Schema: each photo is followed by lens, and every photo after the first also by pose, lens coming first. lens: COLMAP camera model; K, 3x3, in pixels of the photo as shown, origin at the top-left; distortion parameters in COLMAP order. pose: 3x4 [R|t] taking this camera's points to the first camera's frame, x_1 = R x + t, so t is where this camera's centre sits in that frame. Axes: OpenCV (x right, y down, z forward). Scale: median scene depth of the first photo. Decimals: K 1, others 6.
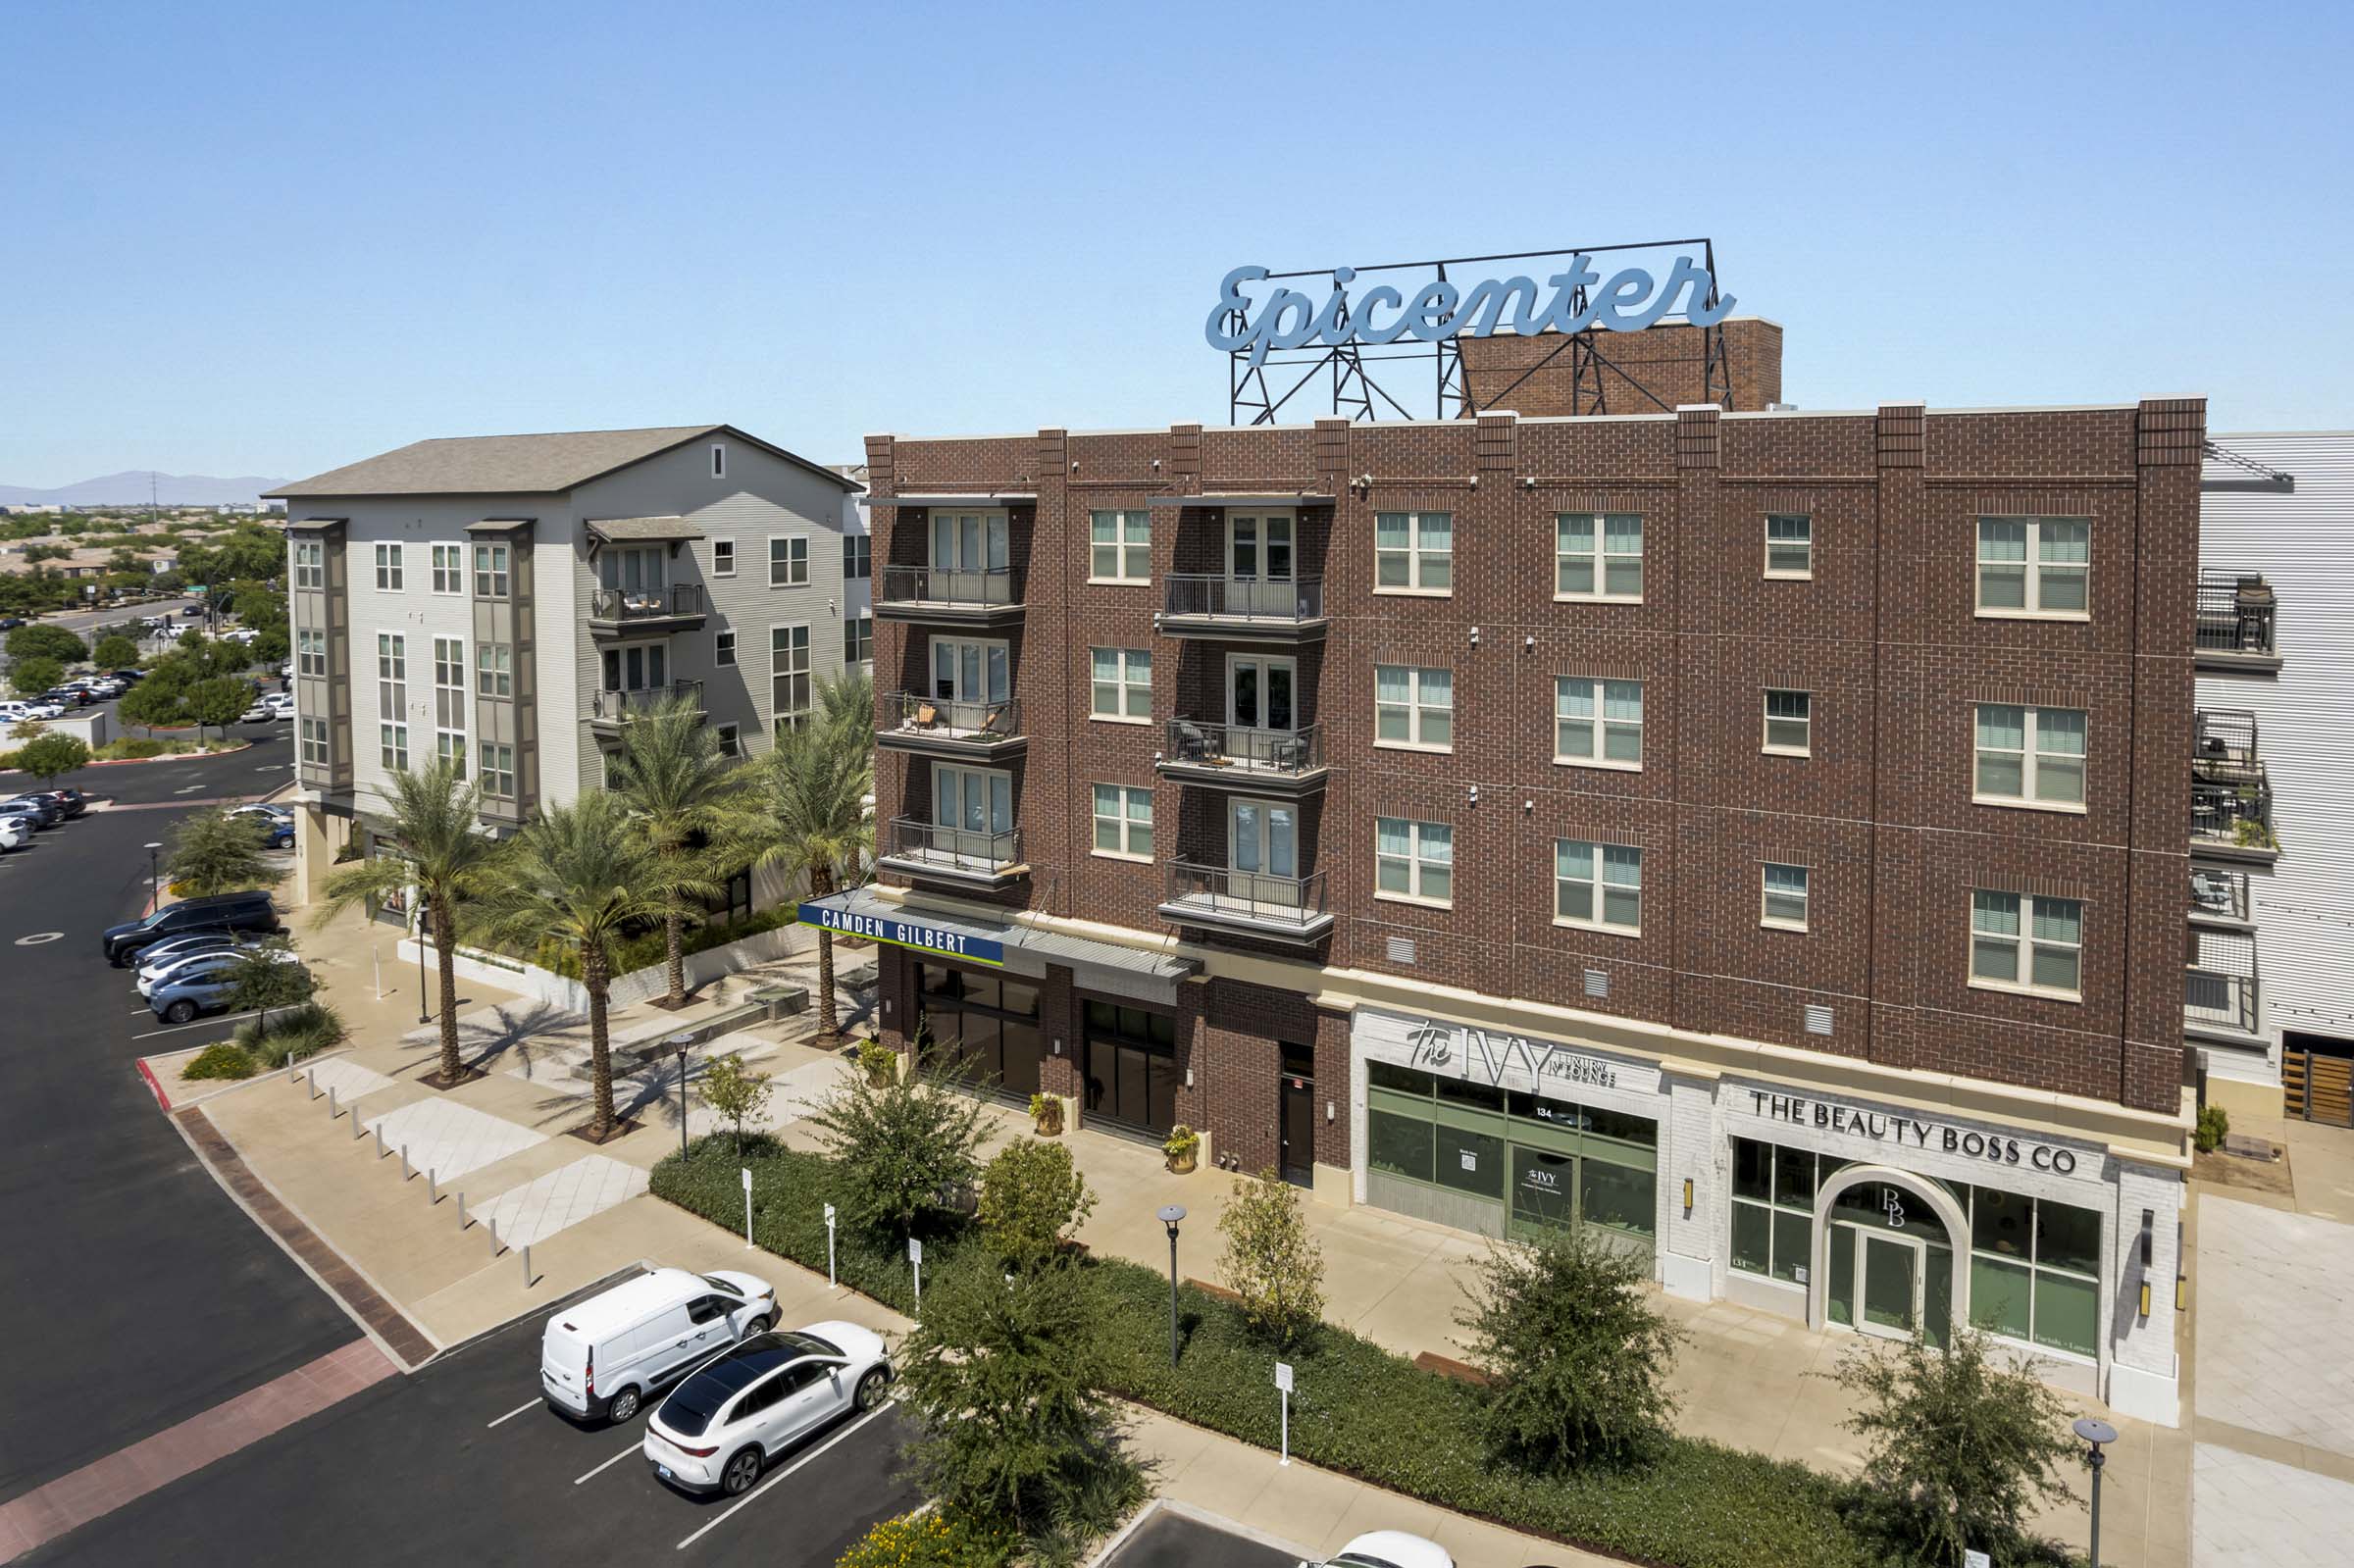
lens RADIAL K [[1533.7, 0, 1185.1], [0, 1533.7, 783.2], [0, 0, 1]] dist [-0.010948, -0.001159]
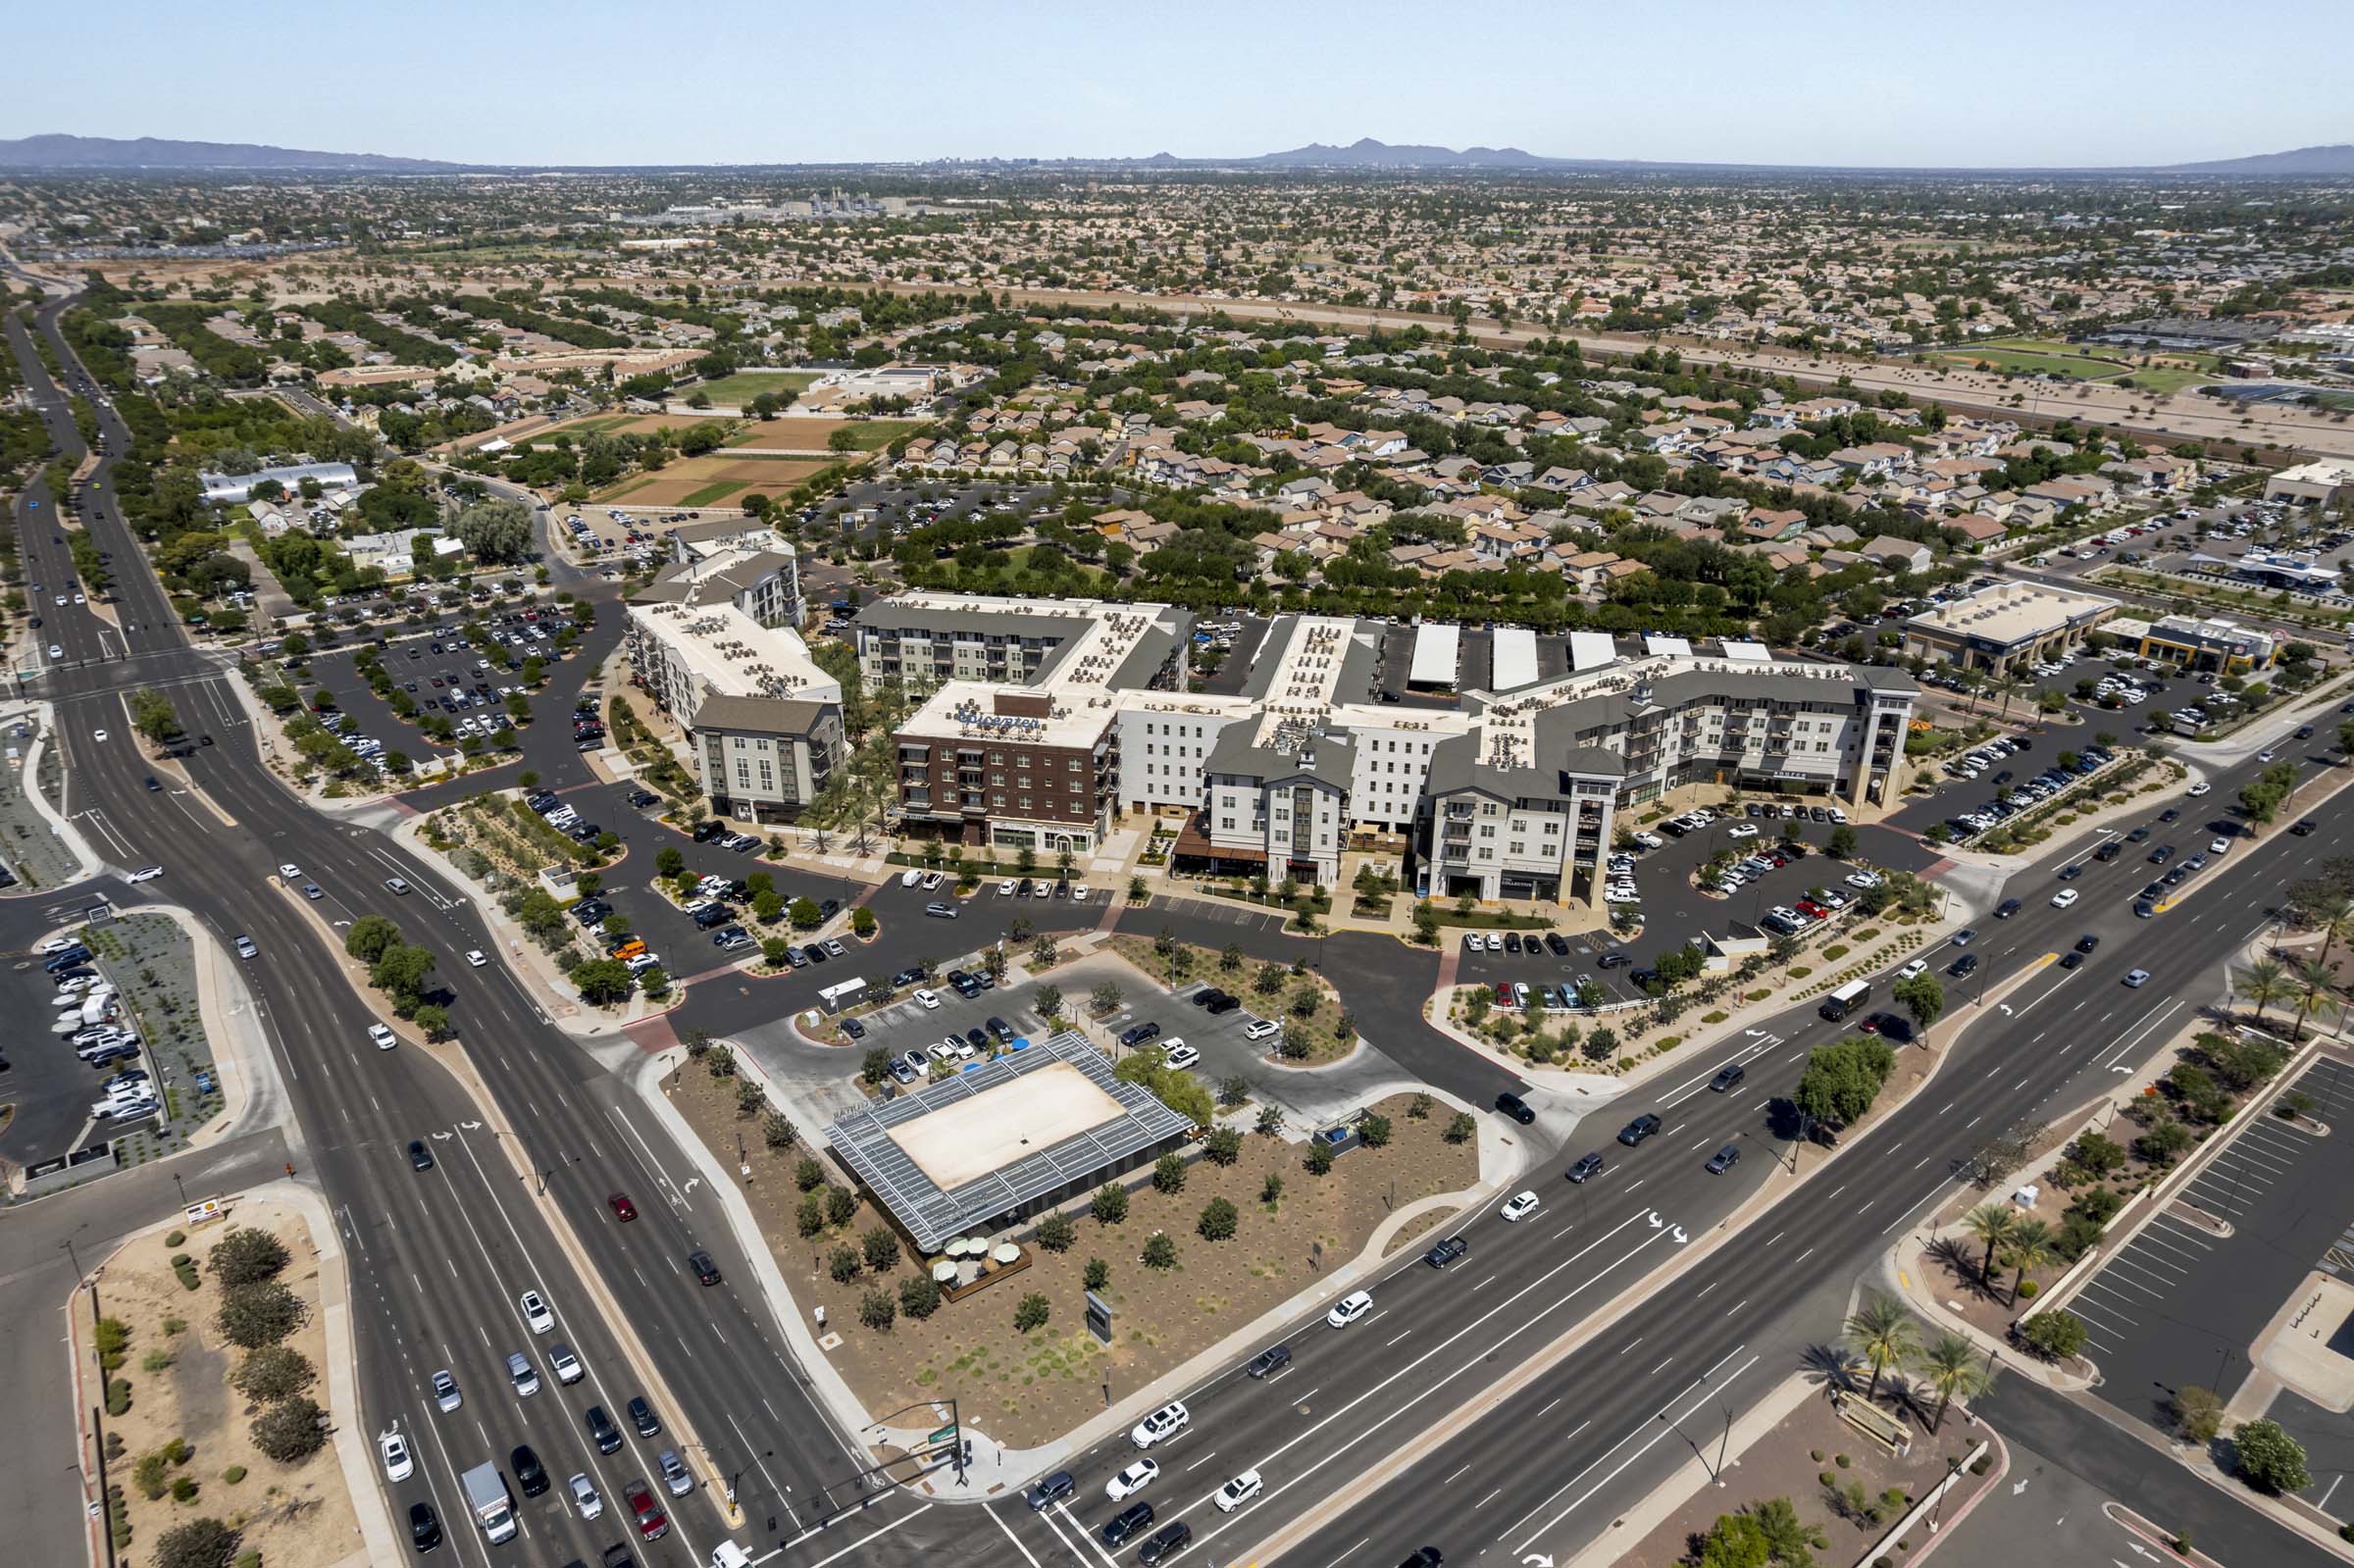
lens RADIAL K [[1533.7, 0, 1176.3], [0, 1533.7, 785.3], [0, 0, 1]] dist [-0.010948, -0.001159]
pose [[0.873154, -0.178842, 0.453451, -2.215364], [0.017684, 0.941272, 0.337187, -2.270108], [-0.487124, -0.286397, 0.825038, -4.940988]]
